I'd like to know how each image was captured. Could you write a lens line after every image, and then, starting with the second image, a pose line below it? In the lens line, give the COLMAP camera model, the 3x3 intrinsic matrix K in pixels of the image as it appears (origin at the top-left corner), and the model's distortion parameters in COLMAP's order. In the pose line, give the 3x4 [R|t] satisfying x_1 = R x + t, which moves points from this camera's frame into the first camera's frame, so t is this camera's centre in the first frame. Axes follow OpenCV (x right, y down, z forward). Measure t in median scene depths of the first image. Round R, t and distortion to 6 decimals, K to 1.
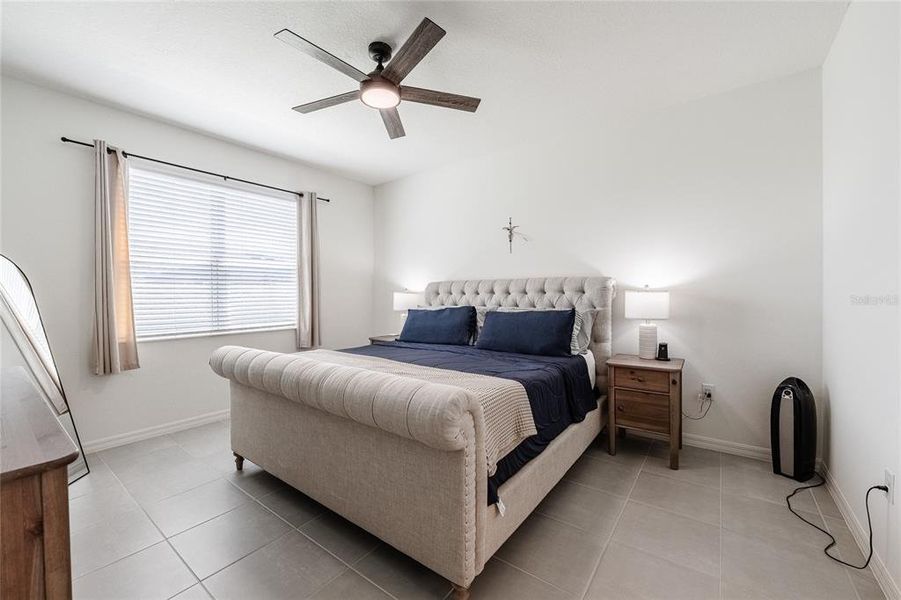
lens RADIAL K [[355.1, 0, 452.1], [0, 355.1, 295.3], [0, 0, 1]] dist [-0.009589, -0.000600]
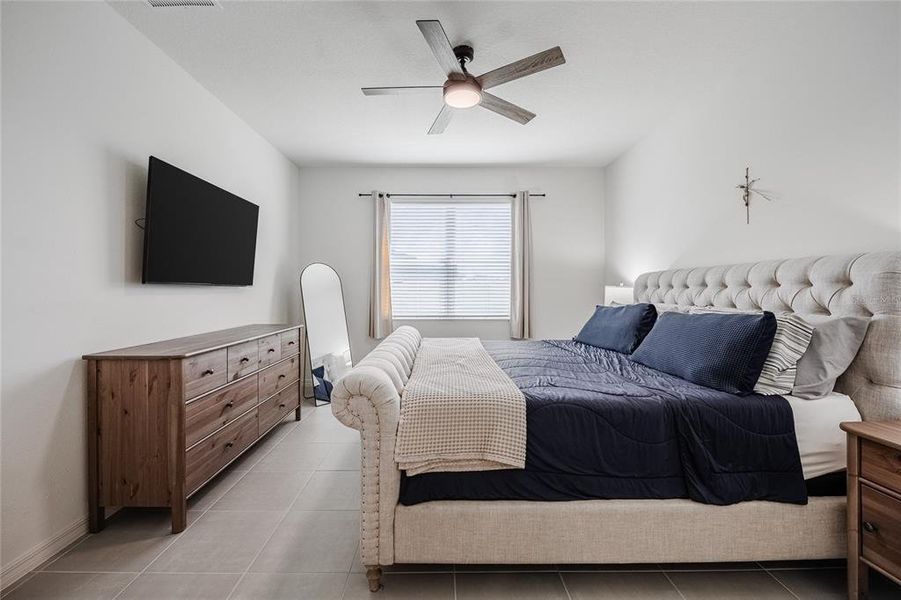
lens RADIAL K [[355.1, 0, 427.5], [0, 355.1, 287.0], [0, 0, 1]] dist [-0.009589, -0.000600]
pose [[0.612016, -0.001131, -0.790845, 0.318530], [-0.006764, 0.999955, -0.006665, 0.003191], [0.790817, 0.009428, 0.611980, 0.162066]]
